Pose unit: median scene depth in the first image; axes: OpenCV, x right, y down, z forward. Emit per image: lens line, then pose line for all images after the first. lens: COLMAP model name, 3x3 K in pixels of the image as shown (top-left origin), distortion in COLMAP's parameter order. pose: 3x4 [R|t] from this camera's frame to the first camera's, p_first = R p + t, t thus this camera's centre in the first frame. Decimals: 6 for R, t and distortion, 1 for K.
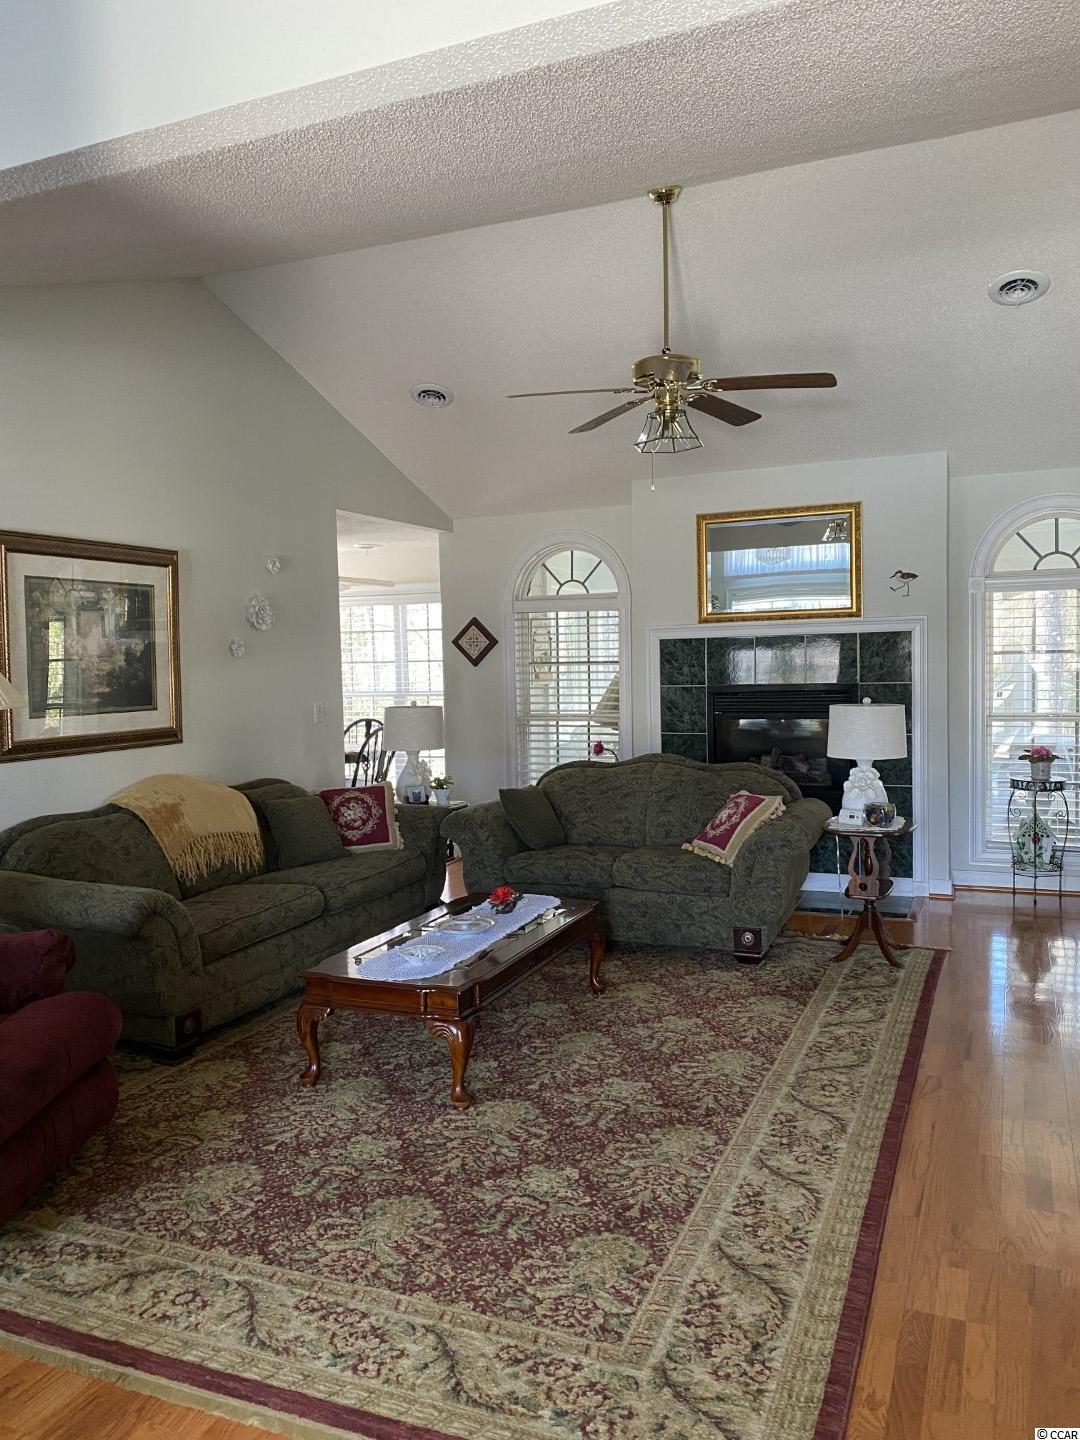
lens RADIAL K [[1100.2, 0, 536.6], [0, 1100.2, 718.3], [0, 0, 1]] dist [0.025016, -0.017044]
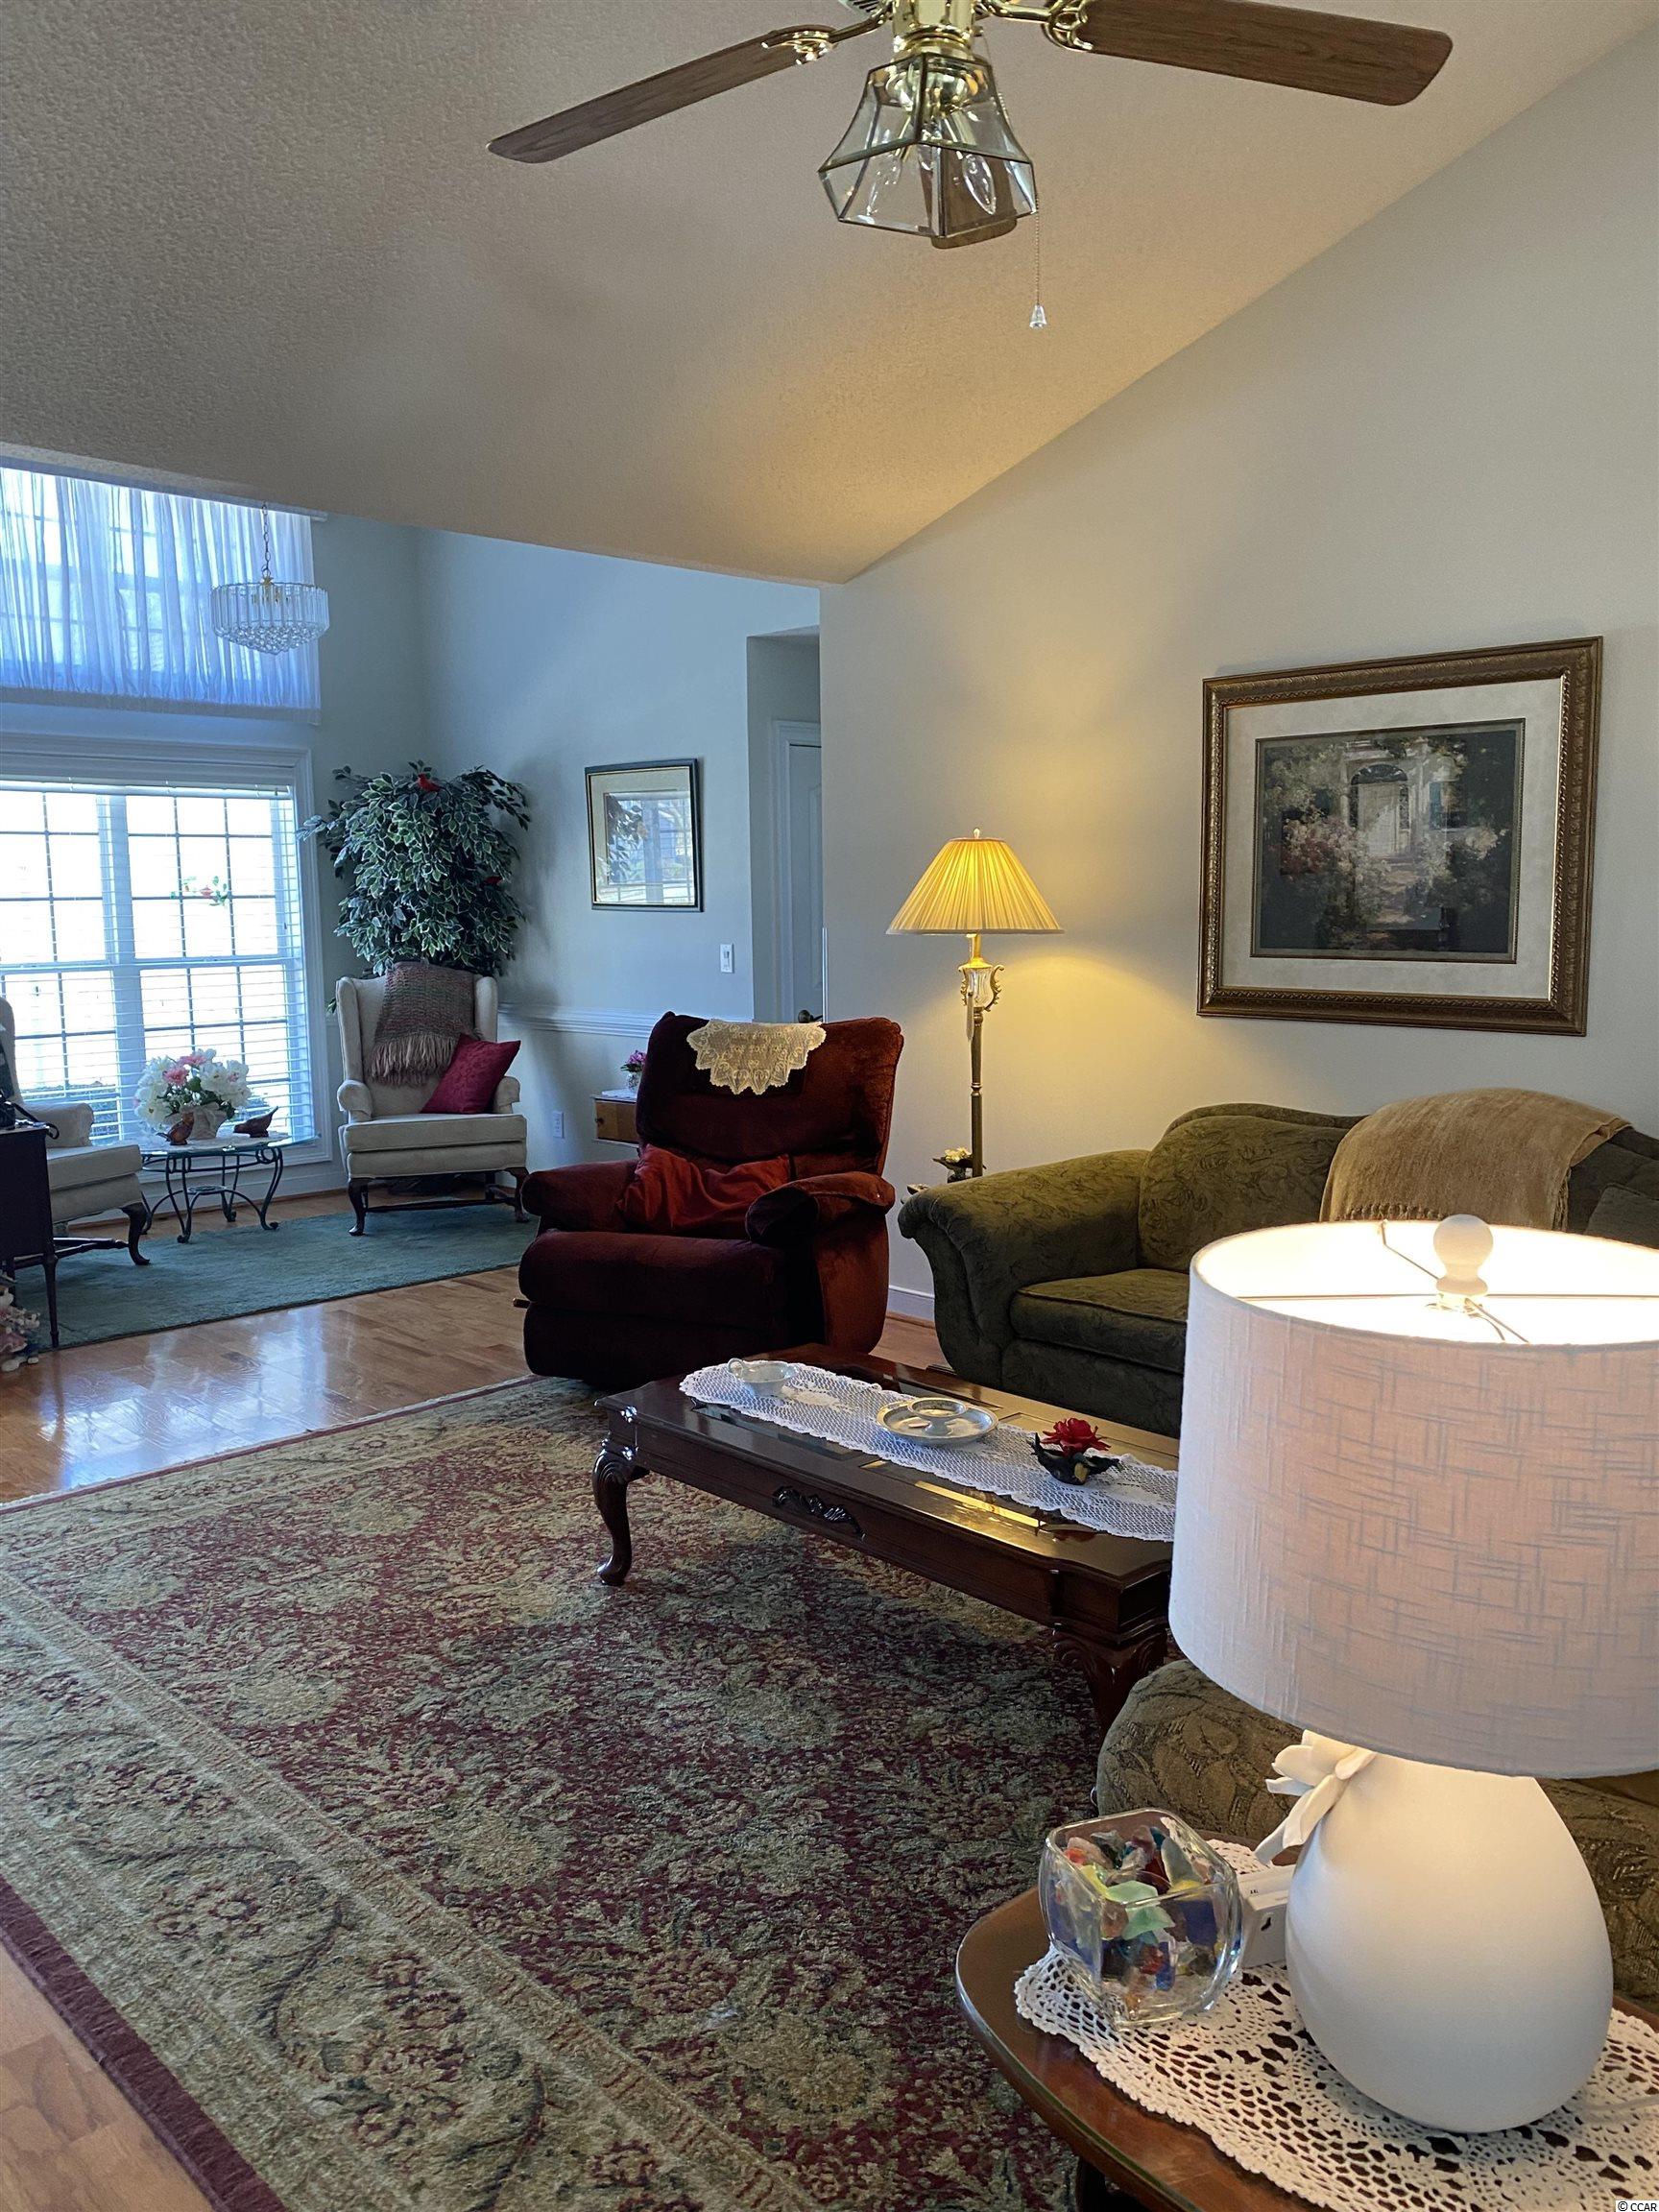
lens RADIAL K [[1690.1, 0, 836.5], [0, 1690.1, 1110.7], [0, 0, 1]] dist [0.025016, -0.017044]
pose [[-0.379262, 0.146063, -0.913688, 0.621511], [-0.032310, 0.984769, 0.170837, -0.078502], [0.924725, 0.094313, -0.368767, 1.208311]]
